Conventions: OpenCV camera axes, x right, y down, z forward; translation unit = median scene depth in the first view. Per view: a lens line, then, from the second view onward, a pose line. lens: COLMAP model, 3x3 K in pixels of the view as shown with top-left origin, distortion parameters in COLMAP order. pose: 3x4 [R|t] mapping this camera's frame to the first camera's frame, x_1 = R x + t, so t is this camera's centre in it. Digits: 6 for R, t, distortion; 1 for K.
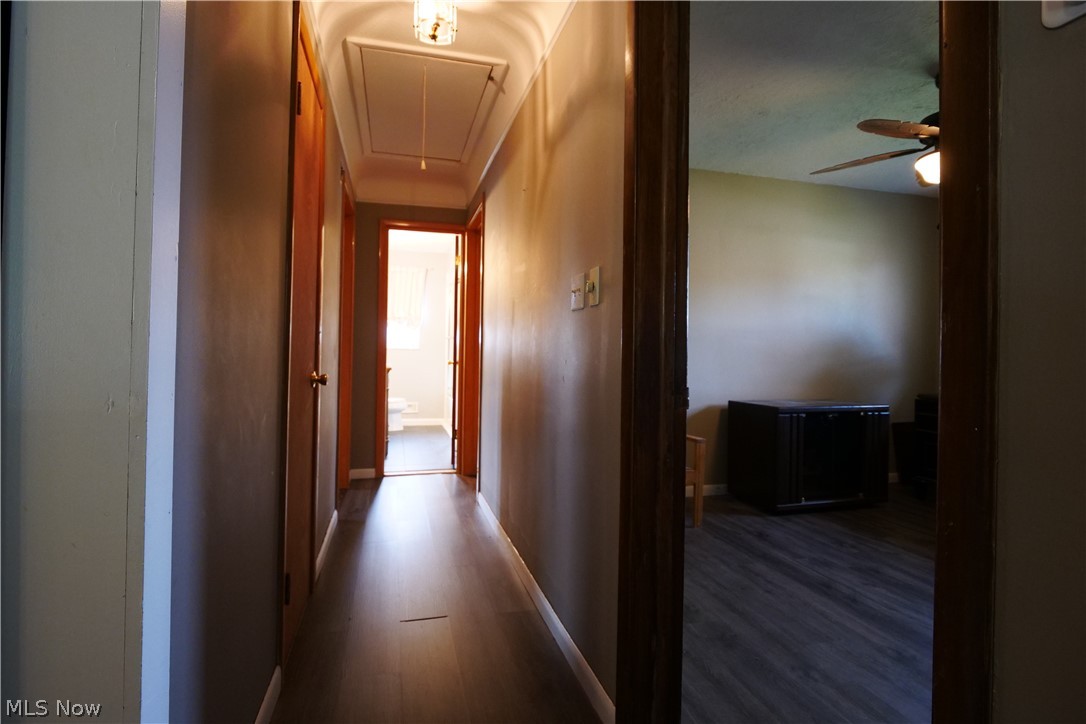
lens RADIAL K [[525.5, 0, 535.3], [0, 525.5, 350.1], [0, 0, 1]] dist [-0.013731, 0.000119]
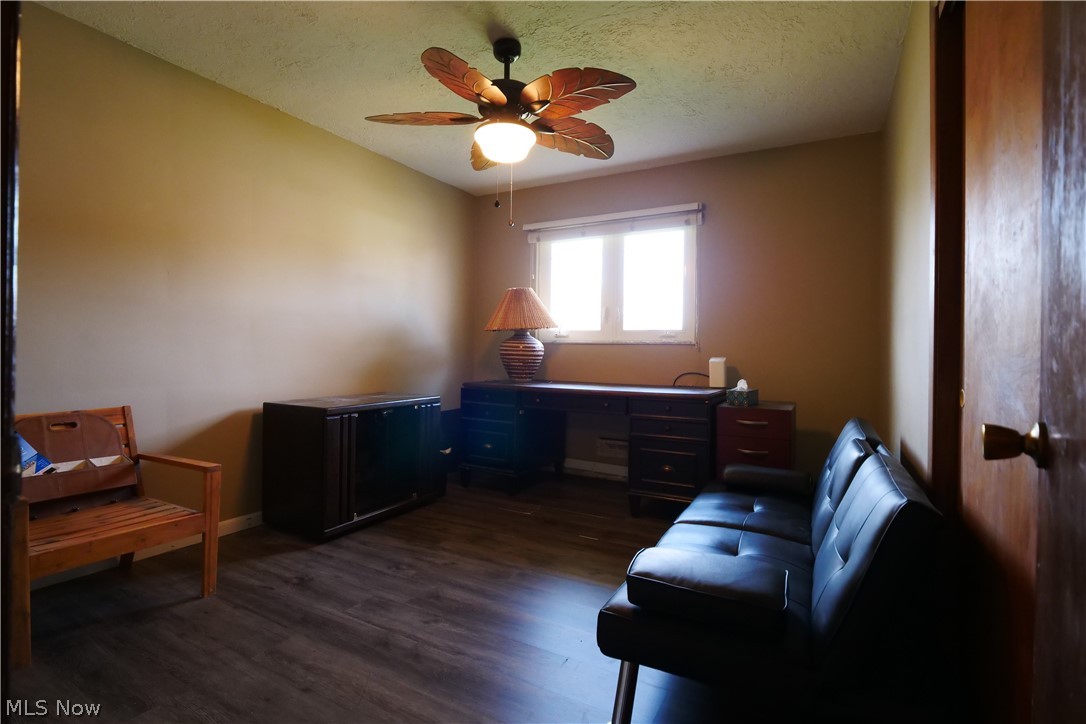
lens RADIAL K [[525.5, 0, 535.3], [0, 525.5, 350.1], [0, 0, 1]] dist [-0.013731, 0.000119]
pose [[0.695933, -0.004526, 0.718093, 0.132894], [-0.010577, 0.999807, 0.016553, 0.004254], [-0.718029, -0.019115, 0.695750, 0.255674]]
